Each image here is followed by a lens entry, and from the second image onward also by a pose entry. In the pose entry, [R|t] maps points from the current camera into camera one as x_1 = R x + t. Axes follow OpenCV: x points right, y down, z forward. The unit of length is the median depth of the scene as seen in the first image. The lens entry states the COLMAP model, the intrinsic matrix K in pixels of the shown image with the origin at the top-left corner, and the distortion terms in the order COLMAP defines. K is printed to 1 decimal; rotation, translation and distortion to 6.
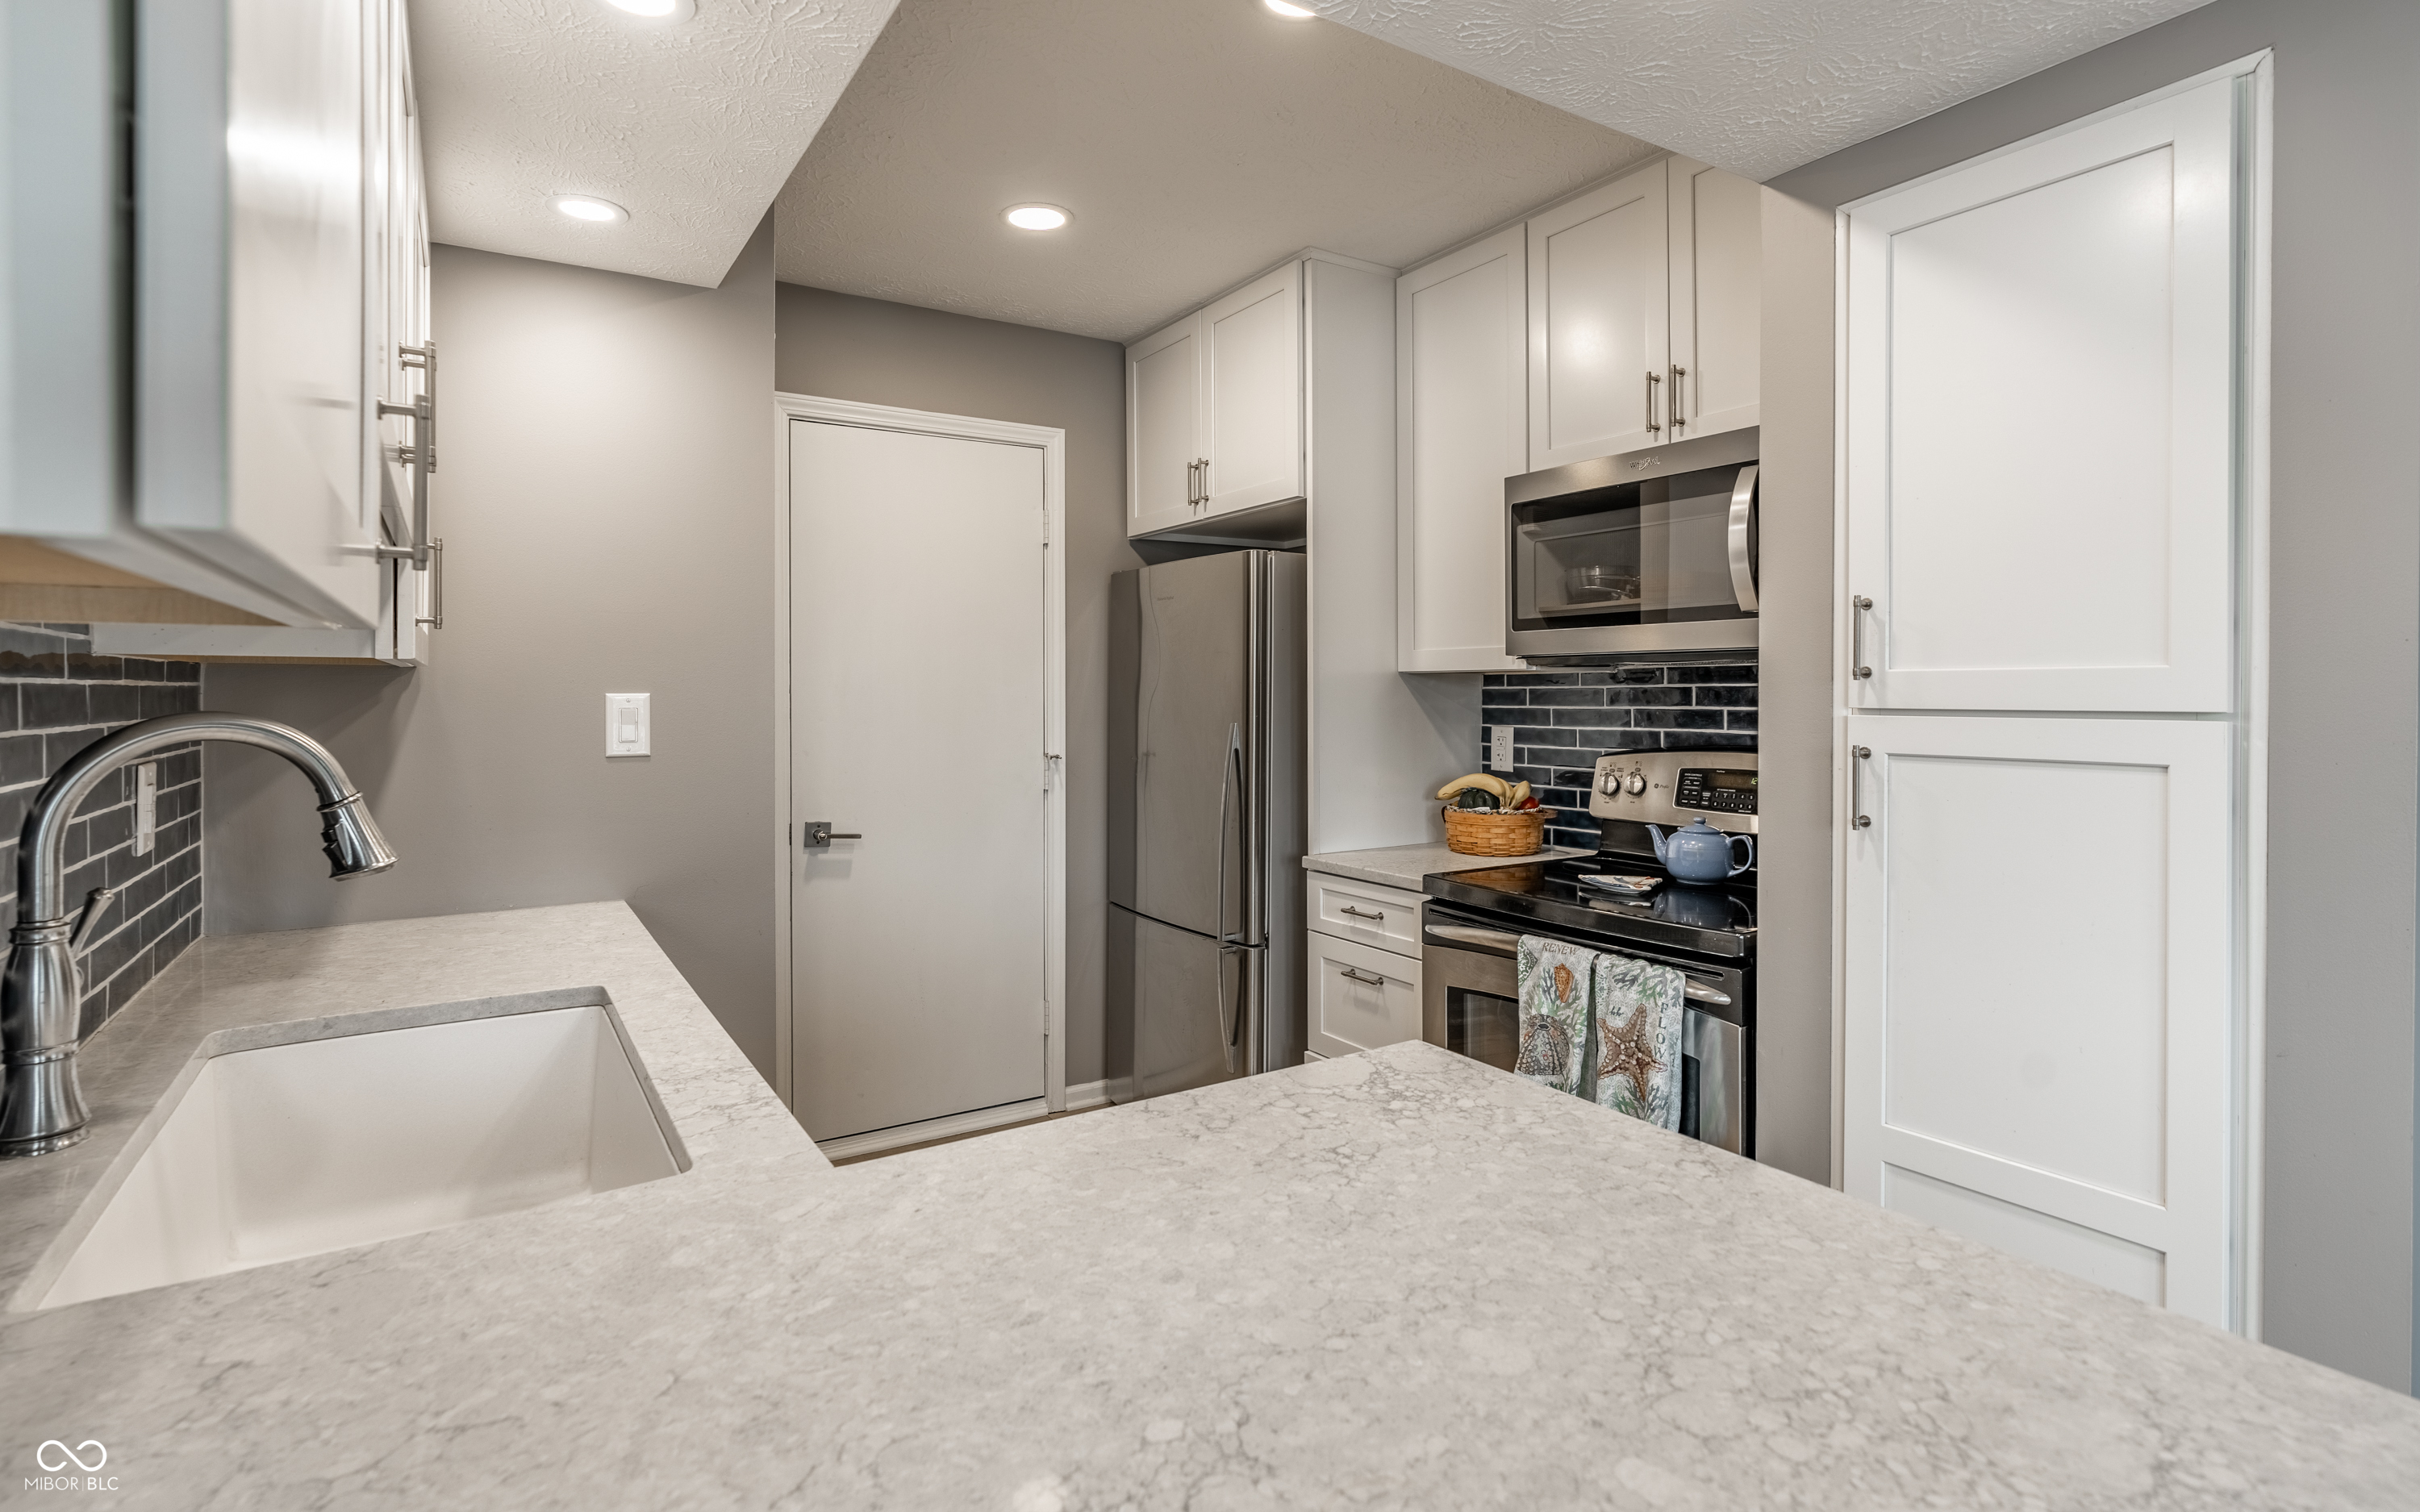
lens RADIAL K [[1157.5, 0, 1218.5], [0, 1157.5, 687.0], [0, 0, 1]] dist [-0.002303, -0.000002]
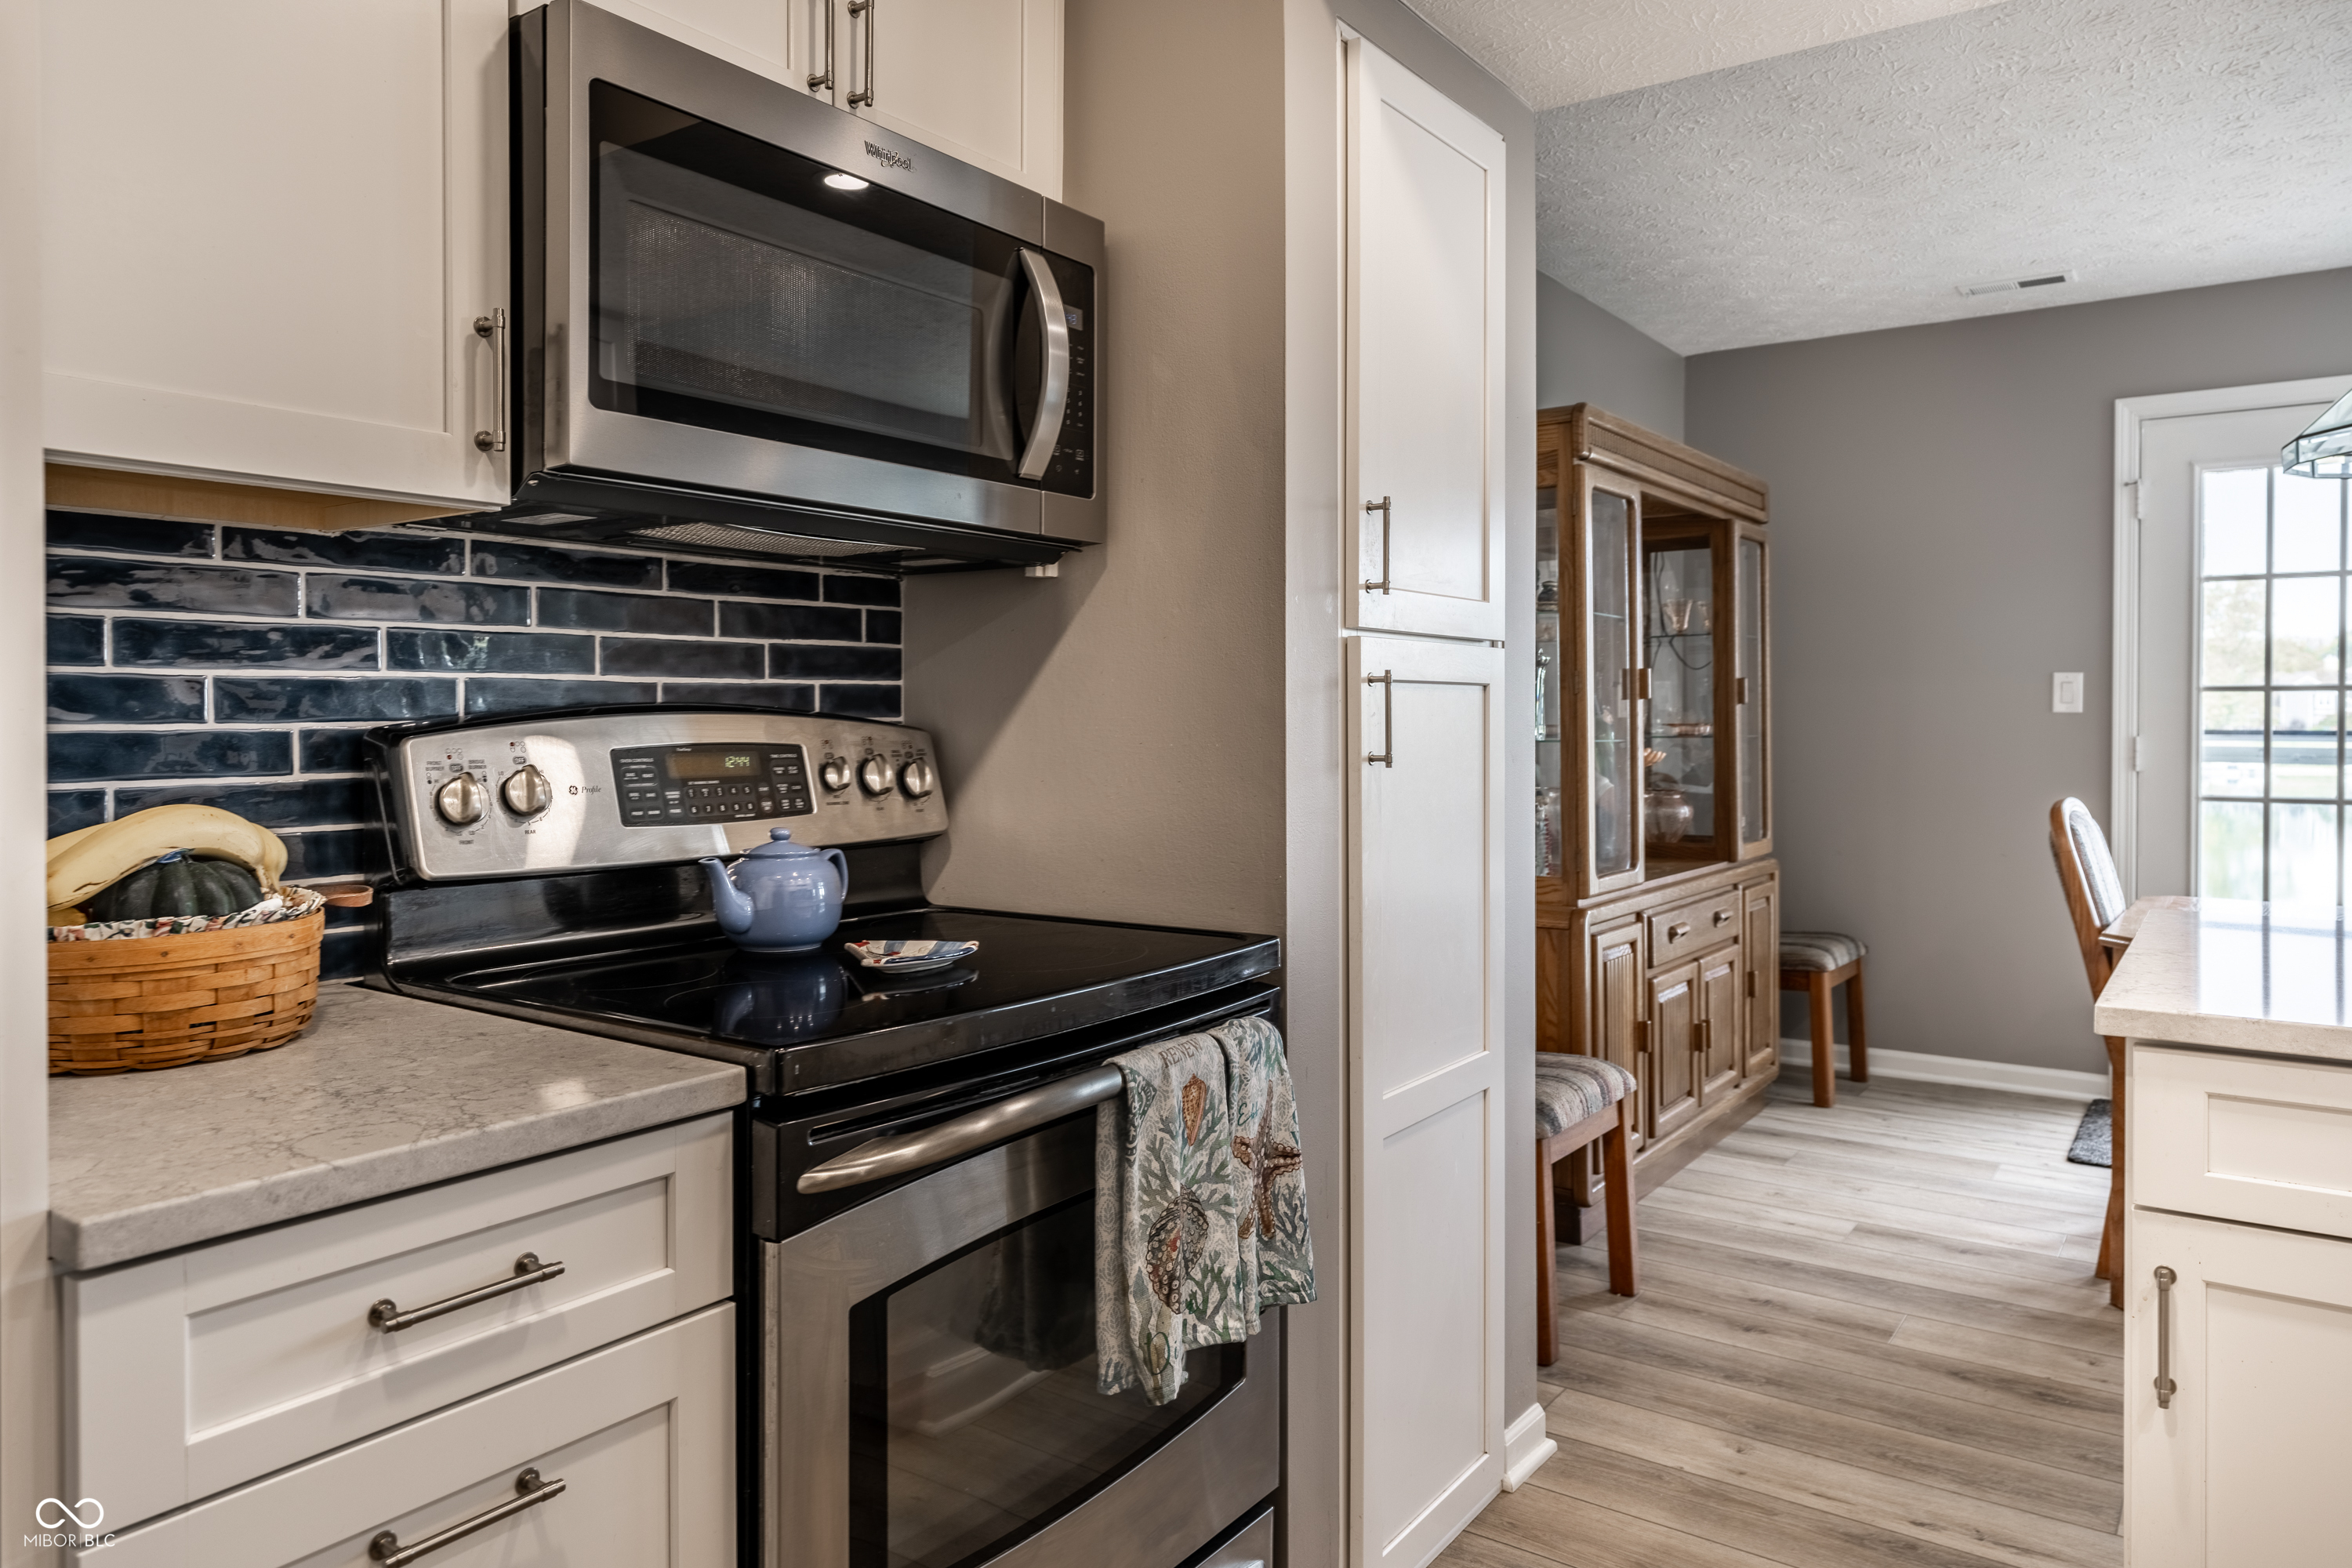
lens RADIAL K [[1527.5, 0, 1176.5], [0, 1527.5, 730.5], [0, 0, 1]] dist [-0.000940, 0.001854]
pose [[-0.366181, -0.004197, 0.930534, -0.280988], [-0.001865, 0.999991, 0.003777, 0.056262], [-0.930542, -0.000352, -0.366185, 0.966472]]
